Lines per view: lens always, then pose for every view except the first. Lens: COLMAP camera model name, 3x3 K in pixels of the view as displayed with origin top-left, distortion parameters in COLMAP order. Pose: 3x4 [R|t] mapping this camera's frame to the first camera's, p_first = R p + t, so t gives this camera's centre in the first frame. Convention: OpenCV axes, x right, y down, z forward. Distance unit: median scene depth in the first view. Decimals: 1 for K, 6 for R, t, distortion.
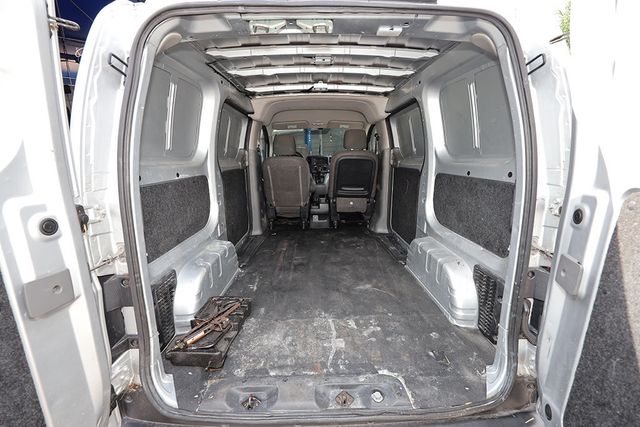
lens RADIAL K [[255.1, 0, 319.3], [0, 255.1, 214.2], [0, 0, 1]] dist [0.001272, 0.000310]
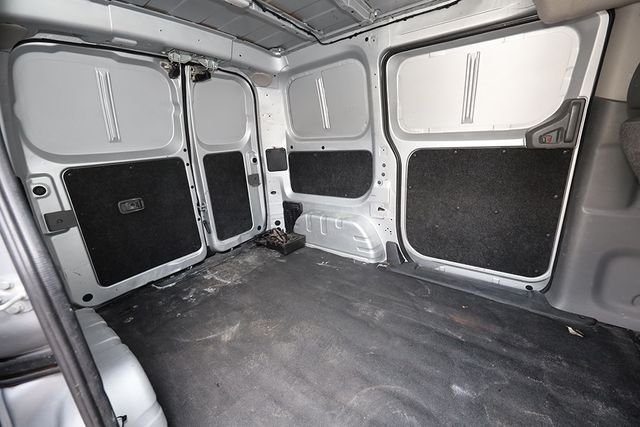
lens RADIAL K [[259.1, 0, 320.3], [0, 259.1, 210.1], [0, 0, 1]] dist [0.001545, 0.000315]
pose [[-0.607403, 0.255997, -0.752015, 0.635144], [-0.107794, 0.911337, 0.397298, -0.429819], [0.787046, 0.322383, -0.525954, 1.962957]]
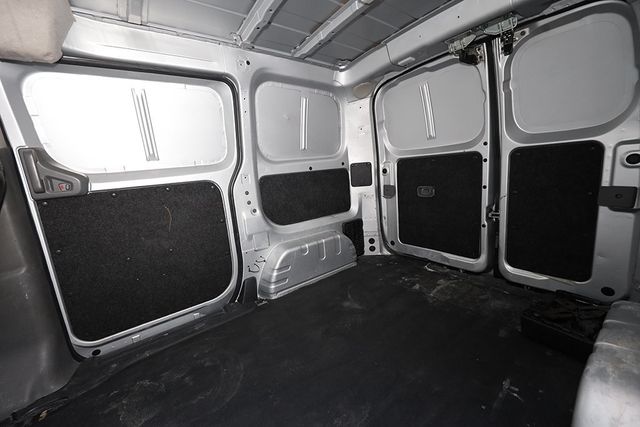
lens RADIAL K [[255.1, 0, 319.3], [0, 255.1, 214.2], [0, 0, 1]] dist [0.001272, 0.000310]
pose [[-0.571514, -0.098414, 0.814670, -0.555222], [0.266364, 0.916776, 0.297610, -0.351896], [-0.776159, 0.387087, -0.497736, 1.867355]]
